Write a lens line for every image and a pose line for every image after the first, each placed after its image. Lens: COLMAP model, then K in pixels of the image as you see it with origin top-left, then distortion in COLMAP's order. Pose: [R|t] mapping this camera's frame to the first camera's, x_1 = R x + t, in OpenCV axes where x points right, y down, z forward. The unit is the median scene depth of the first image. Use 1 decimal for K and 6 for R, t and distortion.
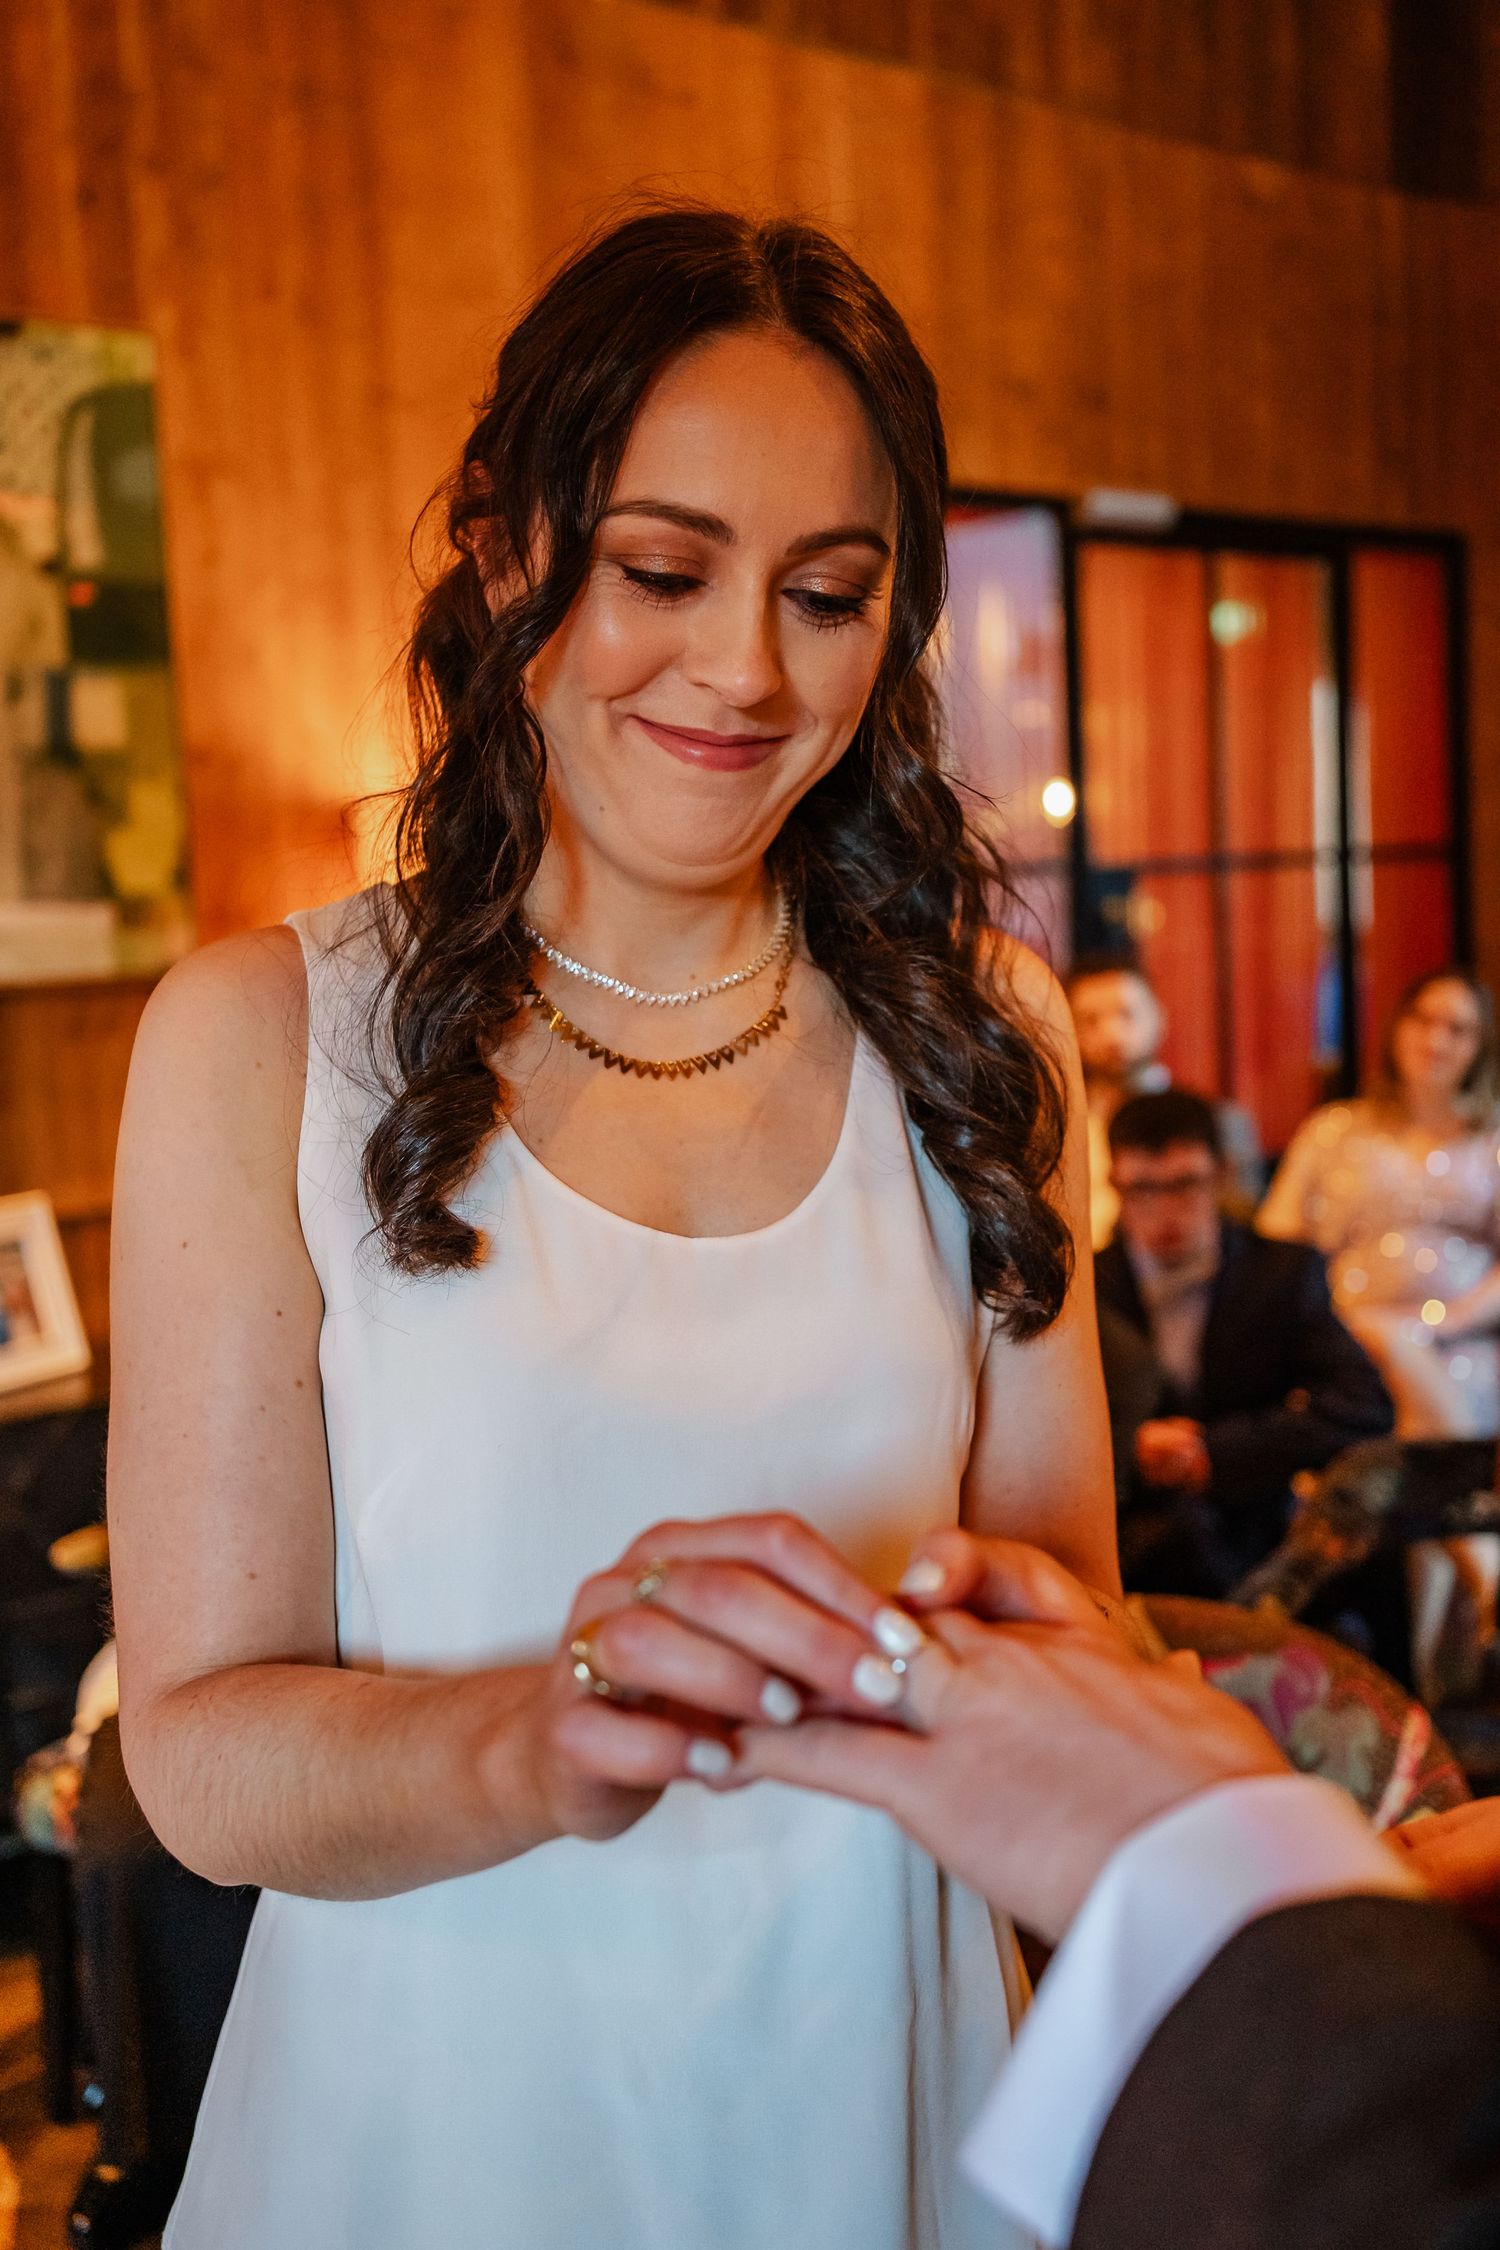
lens RADIAL K [[2241.5, 0, 709.9], [0, 2241.5, 1125.0], [0, 0, 1]] dist [-0.032223, 0.000000]
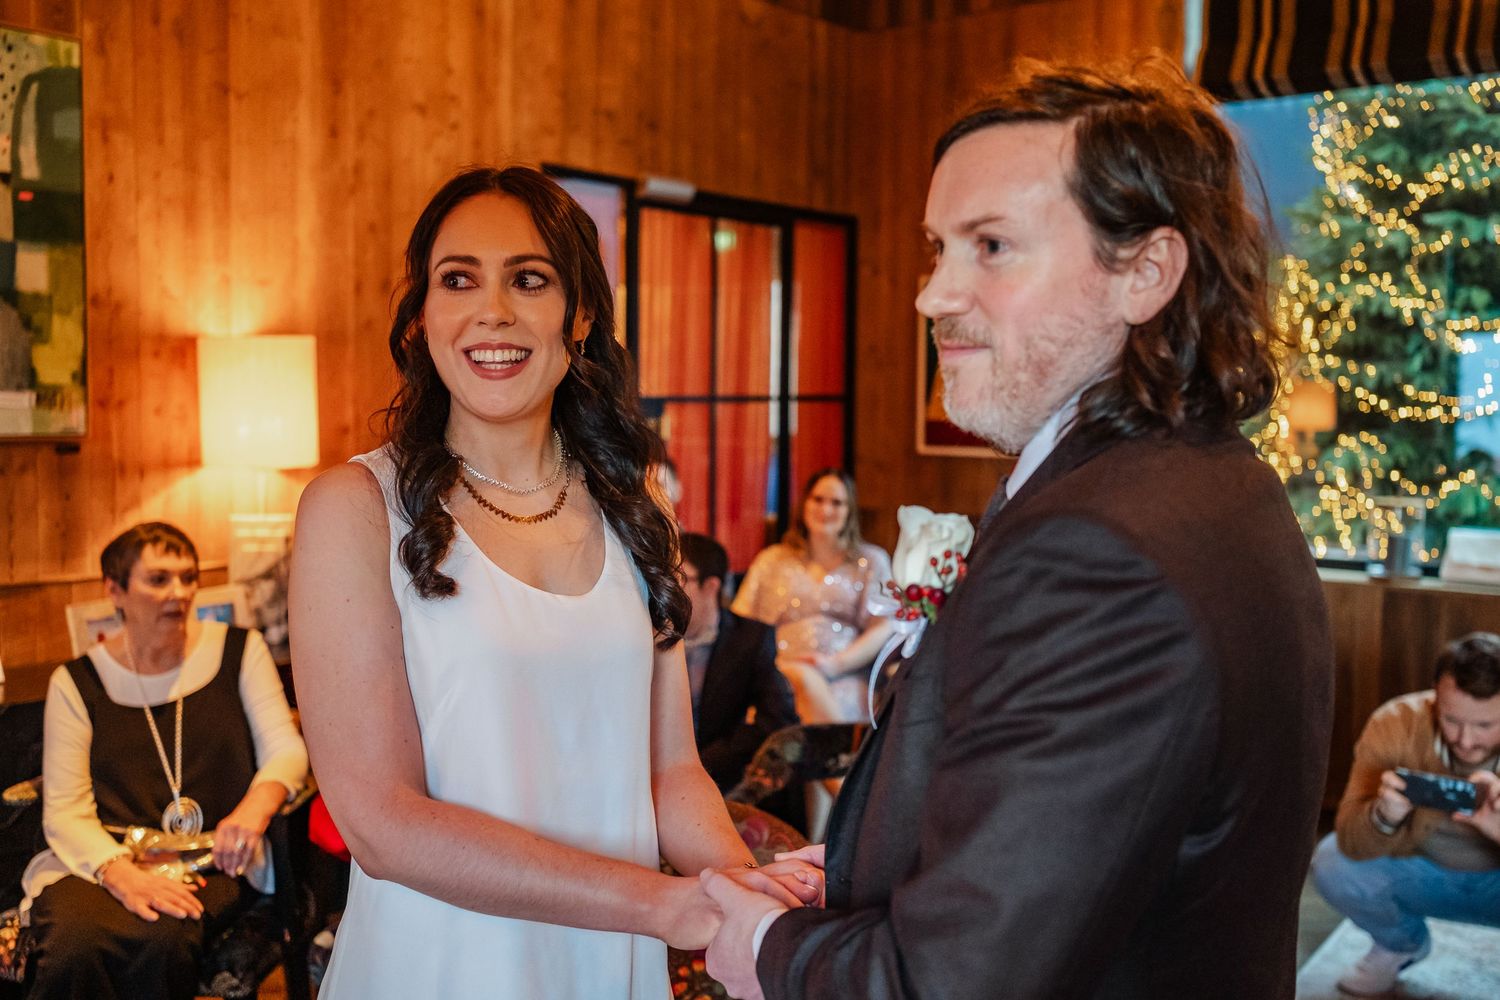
lens RADIAL K [[1494.3, 0, 741.6], [0, 1494.3, 487.4], [0, 0, 1]] dist [-0.032223, 0.000000]
pose [[0.968044, 0.040680, 0.247458, -0.037937], [-0.030392, 0.998513, -0.045256, 0.001577], [-0.248931, 0.036289, 0.967841, -0.133083]]
